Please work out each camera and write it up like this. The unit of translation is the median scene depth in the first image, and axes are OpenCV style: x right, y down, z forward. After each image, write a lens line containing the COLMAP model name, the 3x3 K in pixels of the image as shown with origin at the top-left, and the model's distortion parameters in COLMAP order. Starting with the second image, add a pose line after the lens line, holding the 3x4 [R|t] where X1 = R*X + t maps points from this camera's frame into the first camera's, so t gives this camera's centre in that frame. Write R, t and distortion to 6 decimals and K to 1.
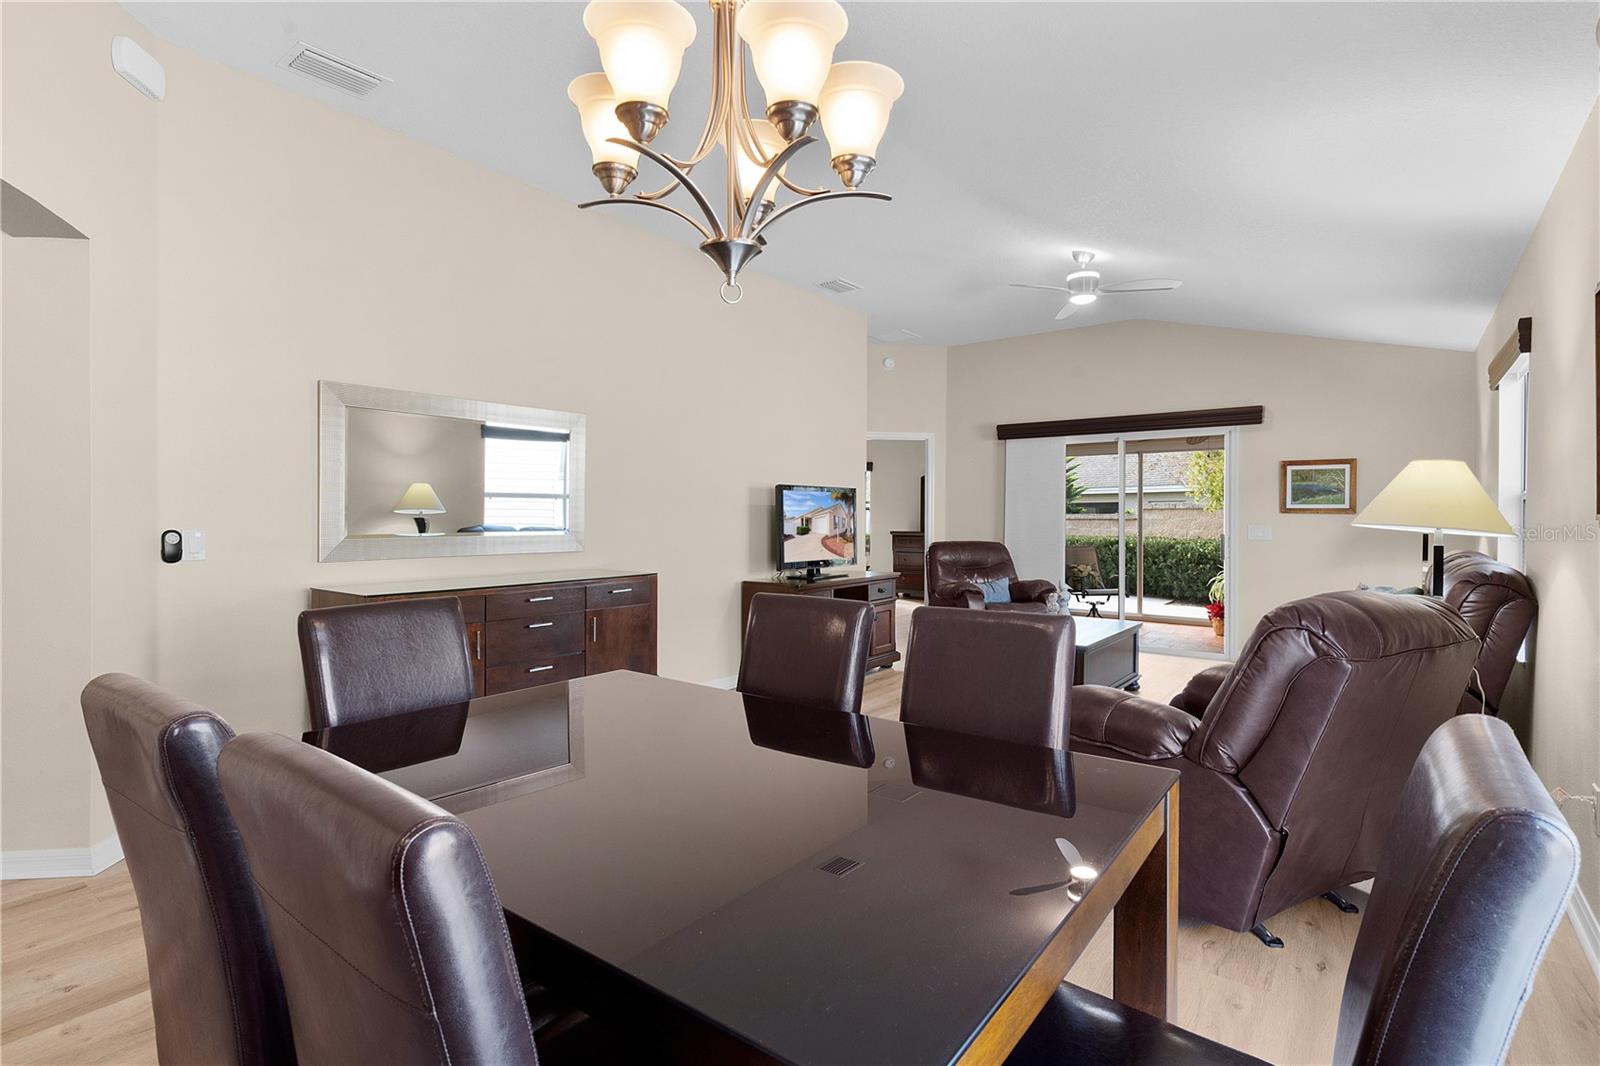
lens RADIAL K [[773.4, 0, 802.5], [0, 773.4, 518.8], [0, 0, 1]] dist [0.003994, 0.000923]
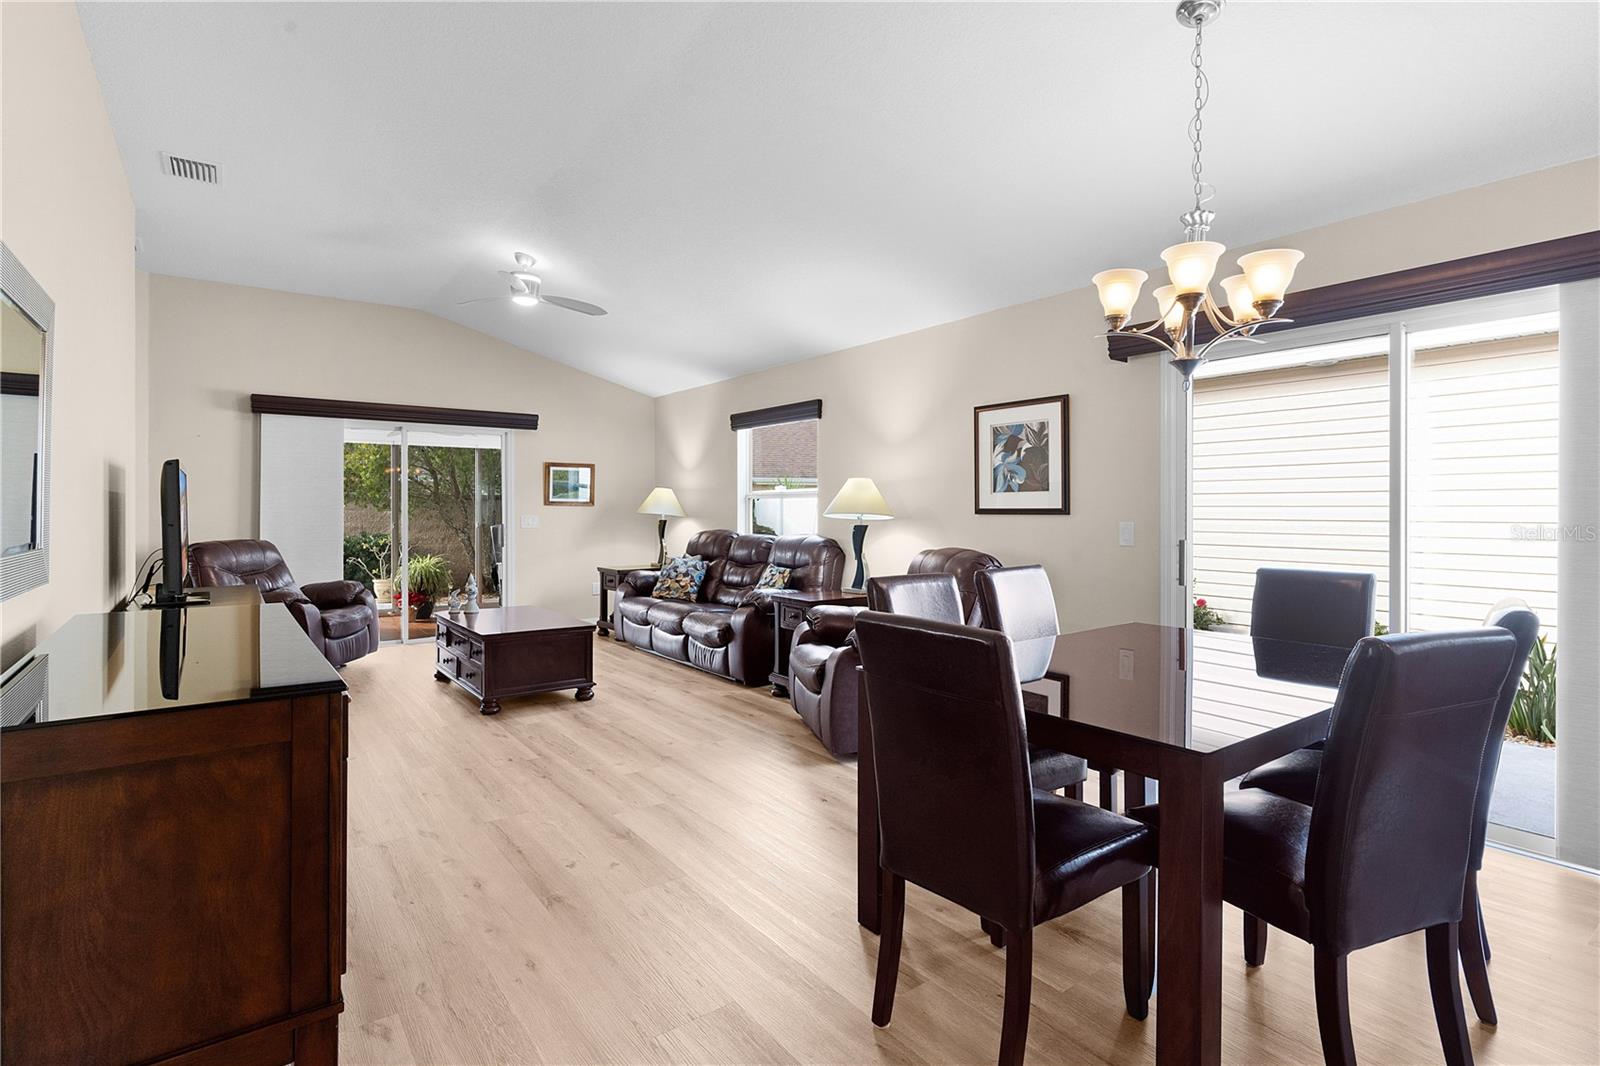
lens RADIAL K [[773.4, 0, 796.6], [0, 773.4, 511.5], [0, 0, 1]] dist [0.003994, 0.000923]
pose [[0.284046, -0.005520, 0.958795, -0.451385], [0.001735, 0.999985, 0.005244, -0.003337], [-0.958809, 0.000174, 0.284051, 0.296730]]
